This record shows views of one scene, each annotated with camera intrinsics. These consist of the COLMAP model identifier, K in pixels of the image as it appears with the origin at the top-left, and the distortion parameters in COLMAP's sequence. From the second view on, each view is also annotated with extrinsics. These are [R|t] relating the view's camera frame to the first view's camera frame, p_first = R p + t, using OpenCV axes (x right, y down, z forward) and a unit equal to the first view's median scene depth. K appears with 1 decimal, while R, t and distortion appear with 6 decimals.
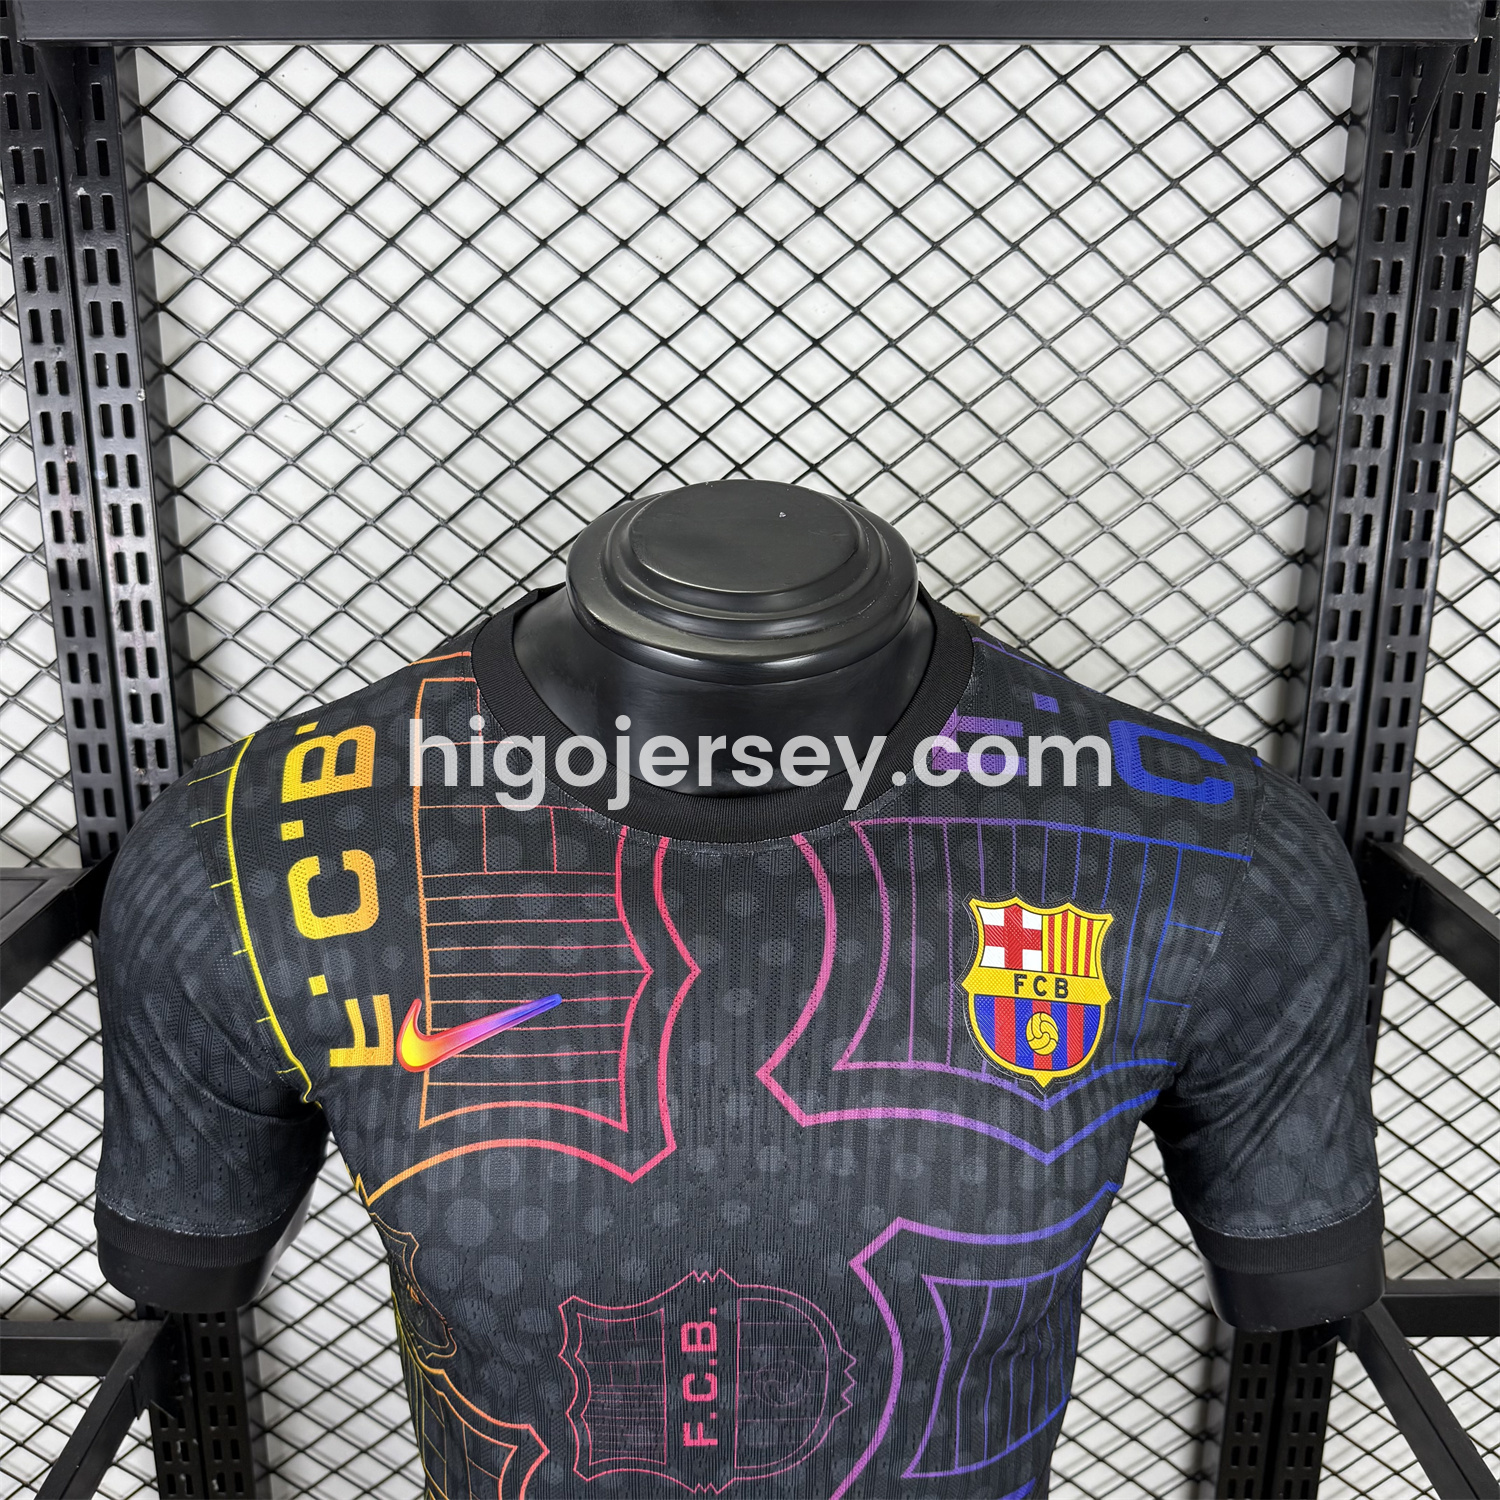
lens RADIAL K [[1430.0, 0, 750.0], [0, 1430.0, 750.0], [0, 0, 1]] dist [0.207373, -0.522492]
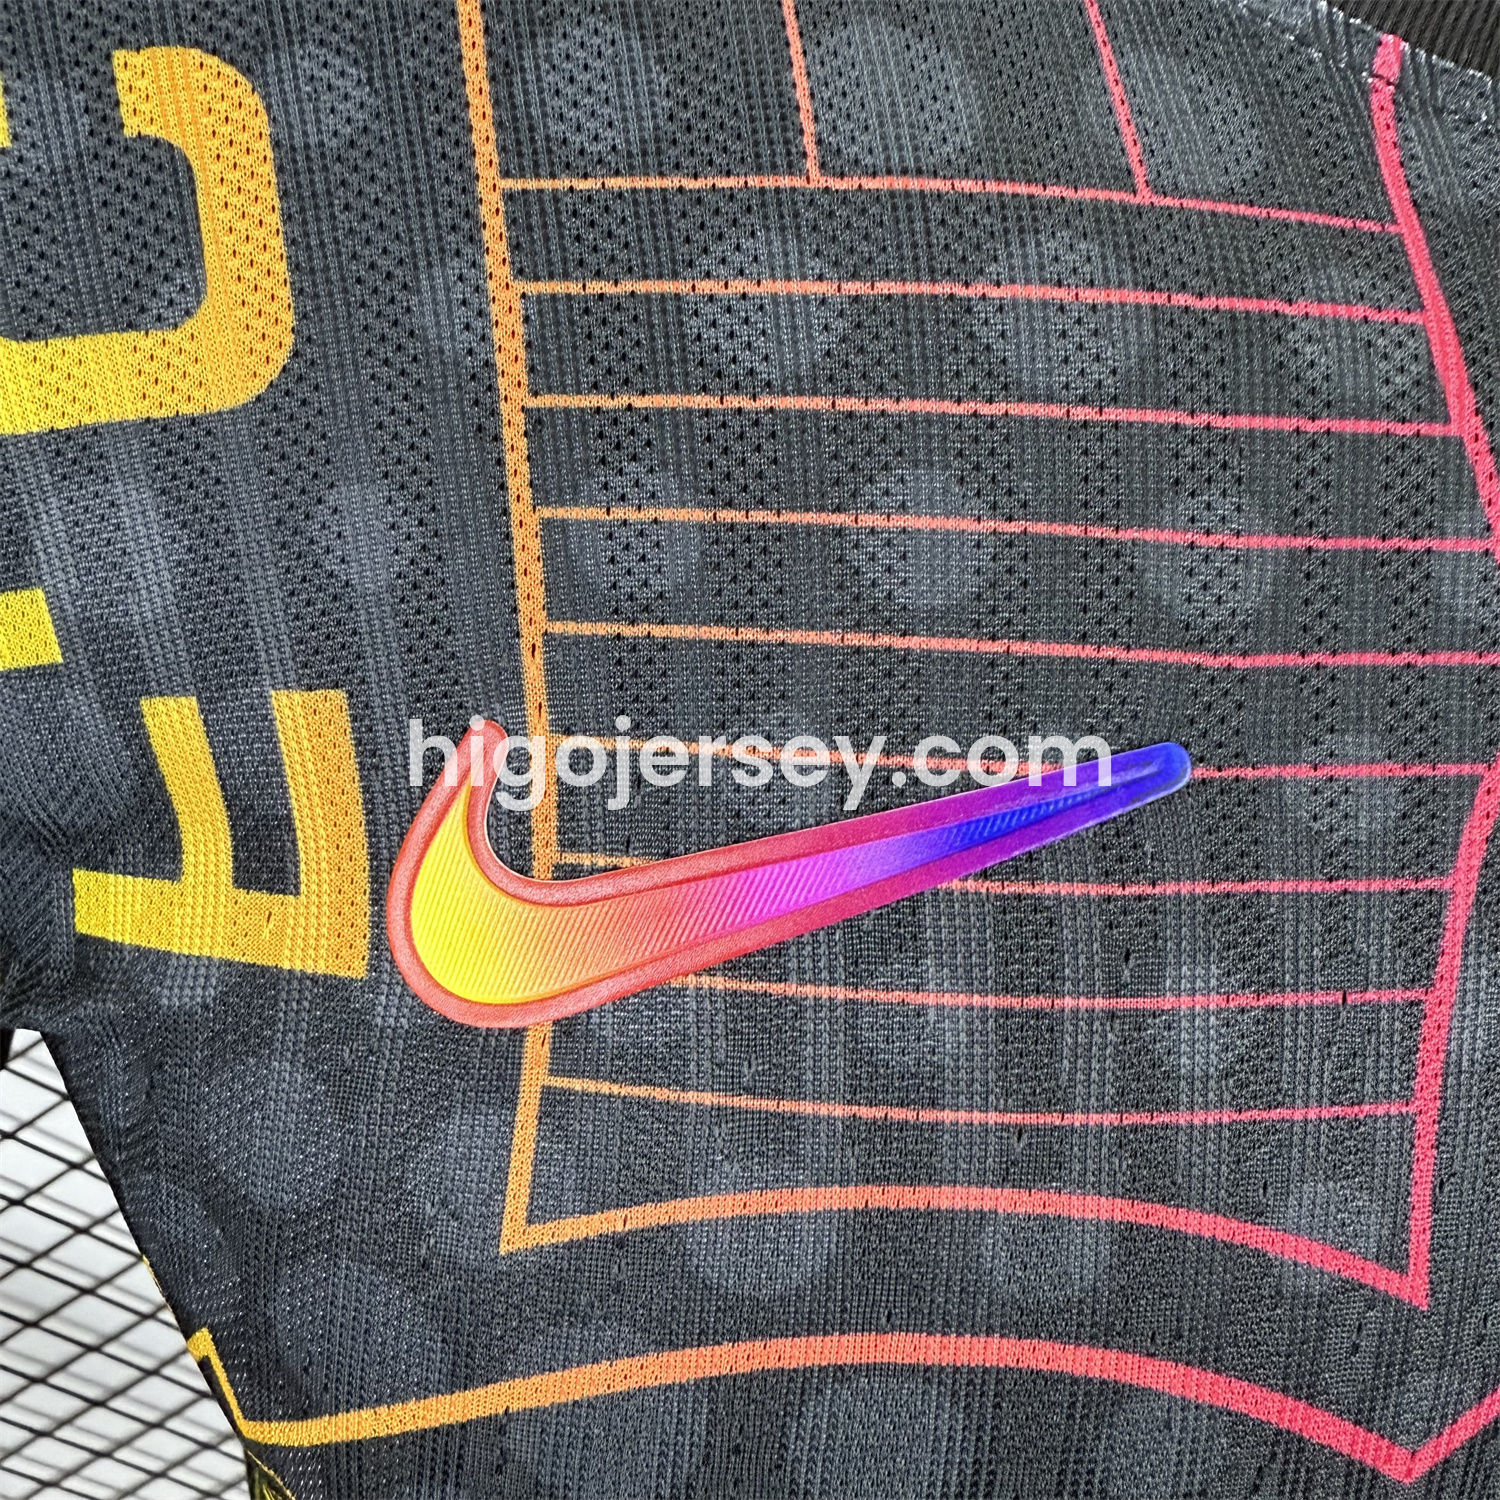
lens RADIAL K [[1467.7, 0, 750.0], [0, 1467.7, 619.4], [0, 0, 1]] dist [-0.004719, 0.000109]
pose [[0.978751, 0.034720, 0.202091, -0.234971], [-0.076570, 0.976153, 0.203130, 0.105336], [-0.190219, -0.214288, 0.958070, 0.769692]]
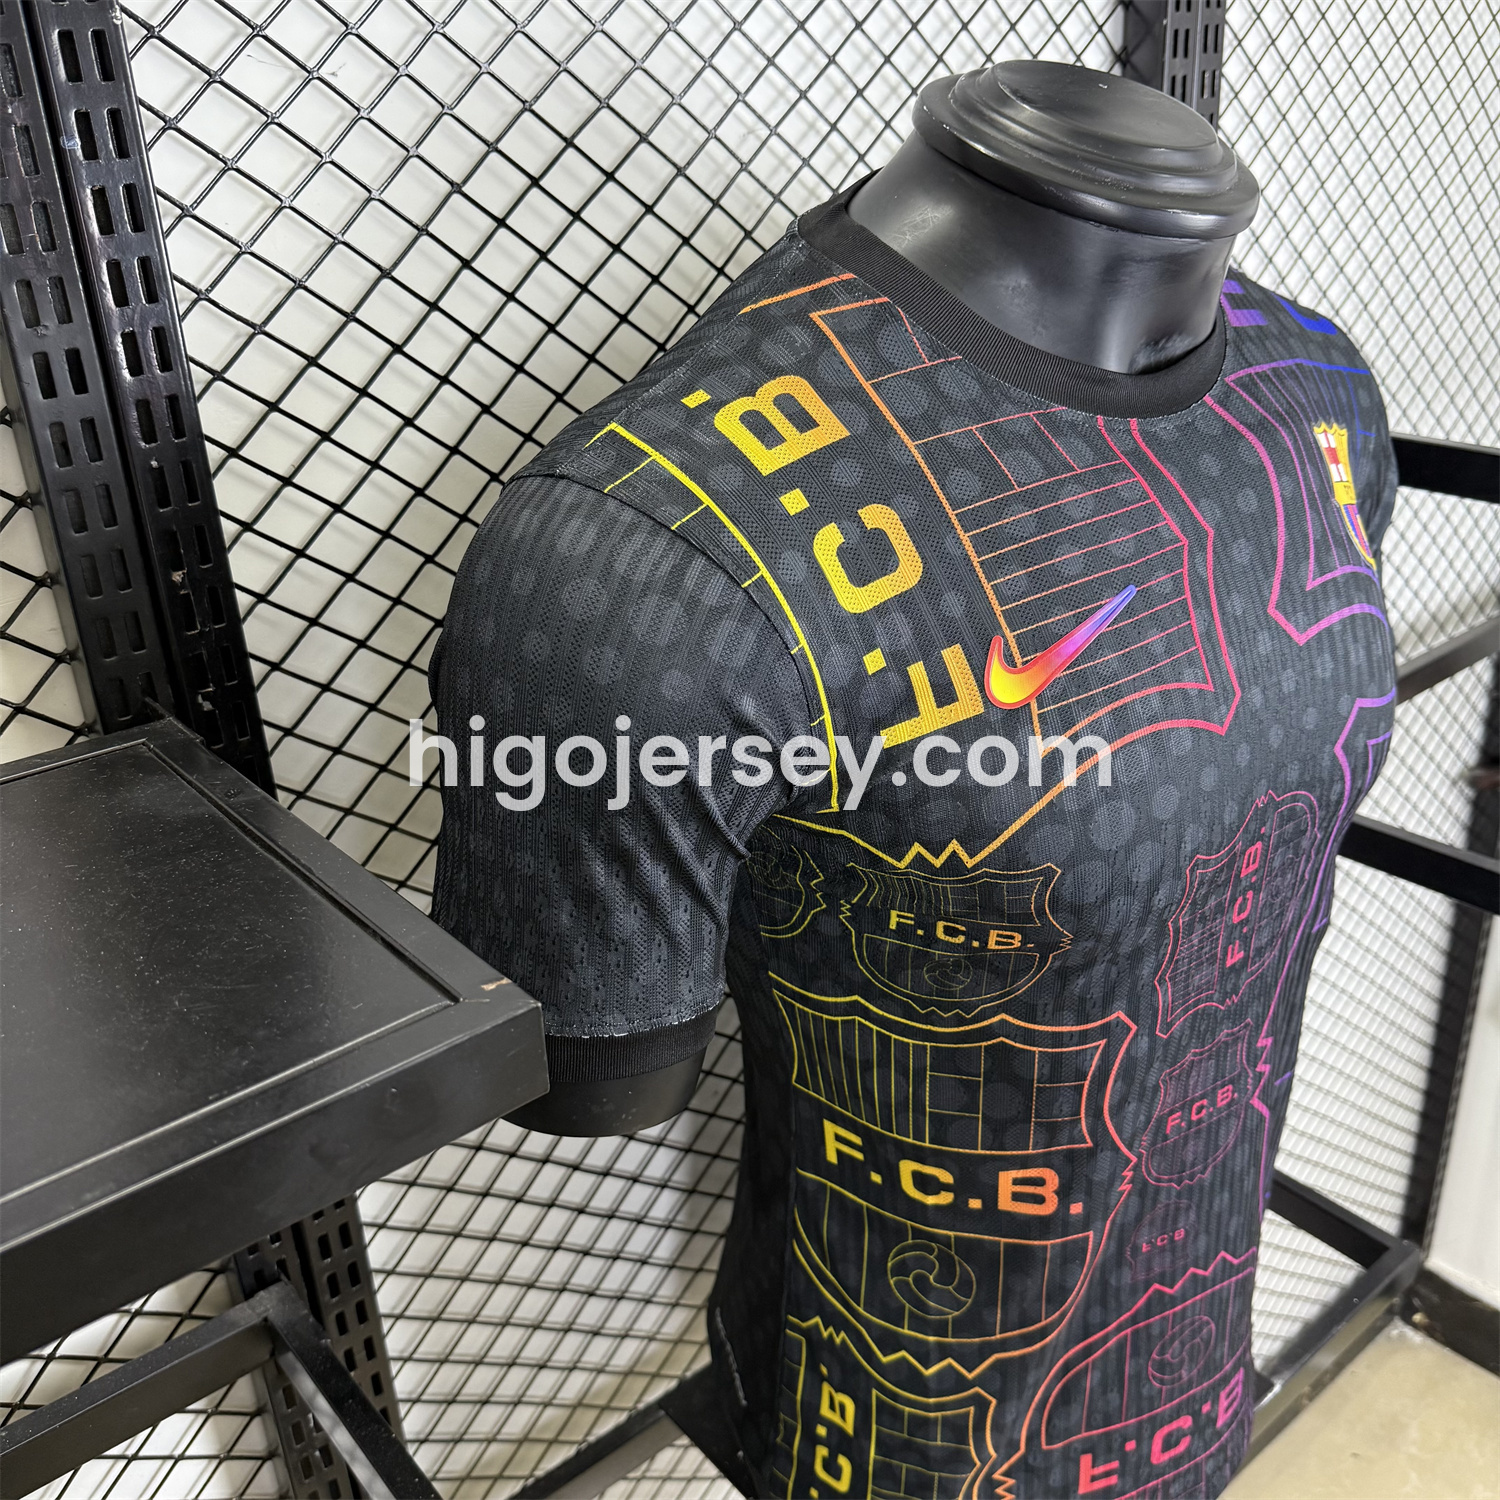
lens RADIAL K [[1430.0, 0, 750.0], [0, 1430.0, 750.0], [0, 0, 1]] dist [0.207373, -0.522492]
pose [[0.765100, -0.295341, 0.572185, -0.905476], [0.216066, 0.954842, 0.203942, 0.016731], [-0.606578, -0.032406, 0.794363, 0.348280]]
